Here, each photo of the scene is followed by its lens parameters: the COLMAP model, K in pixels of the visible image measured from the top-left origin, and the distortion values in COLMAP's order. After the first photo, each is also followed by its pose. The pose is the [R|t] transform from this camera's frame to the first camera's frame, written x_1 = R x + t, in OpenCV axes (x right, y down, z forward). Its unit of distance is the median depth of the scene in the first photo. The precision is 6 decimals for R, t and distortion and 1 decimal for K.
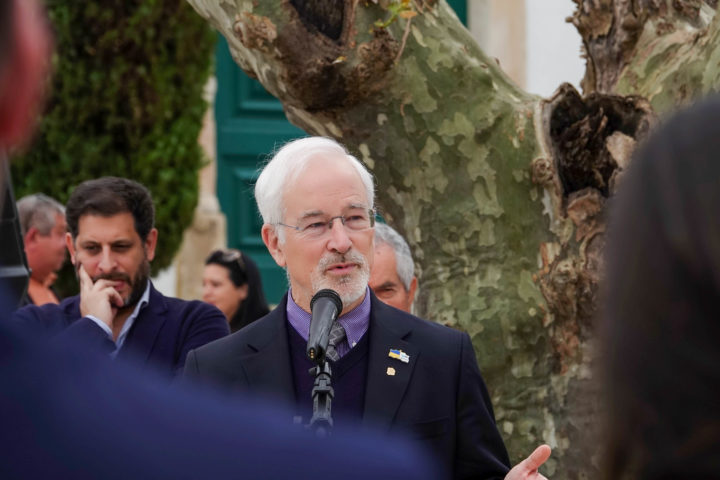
lens RADIAL K [[4777.6, 0, 356.7], [0, 4777.6, 236.5], [0, 0, 1]] dist [-0.659329, 0.000000]
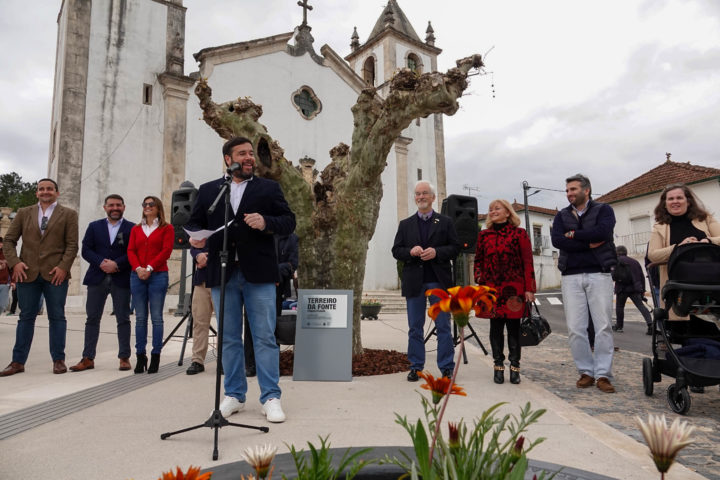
lens RADIAL K [[501.0, 0, 359.2], [0, 501.0, 238.5], [0, 0, 1]] dist [0.007972, -0.001628]
pose [[0.996503, 0.009663, 0.082993, 0.044502], [-0.000696, 0.994215, -0.107410, 0.084555], [-0.083551, 0.106977, 0.990745, 0.486025]]
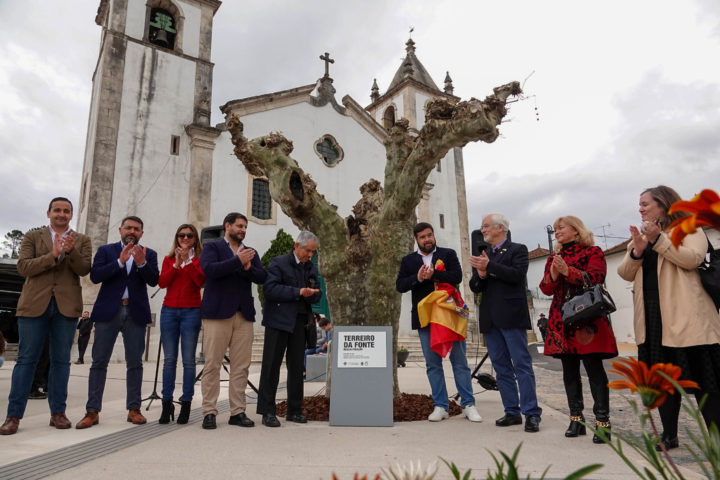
lens RADIAL K [[501.0, 0, 359.7], [0, 501.0, 239.3], [0, 0, 1]] dist [0.007972, -0.001628]
pose [[0.999035, 0.004632, 0.043672, 0.031054], [0.004266, 0.979483, -0.201484, 0.095044], [-0.043709, 0.201476, 0.978518, 0.511864]]
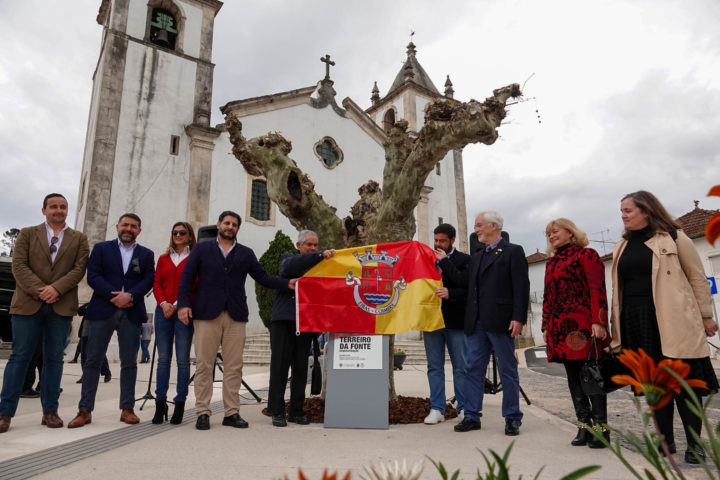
lens RADIAL K [[501.0, 0, 359.5], [0, 501.0, 238.8], [0, 0, 1]] dist [0.007972, -0.001628]
pose [[0.998826, 0.016713, 0.045459, 0.032397], [-0.006928, 0.978229, -0.207414, 0.095980], [-0.047936, 0.206856, 0.977196, 0.514840]]
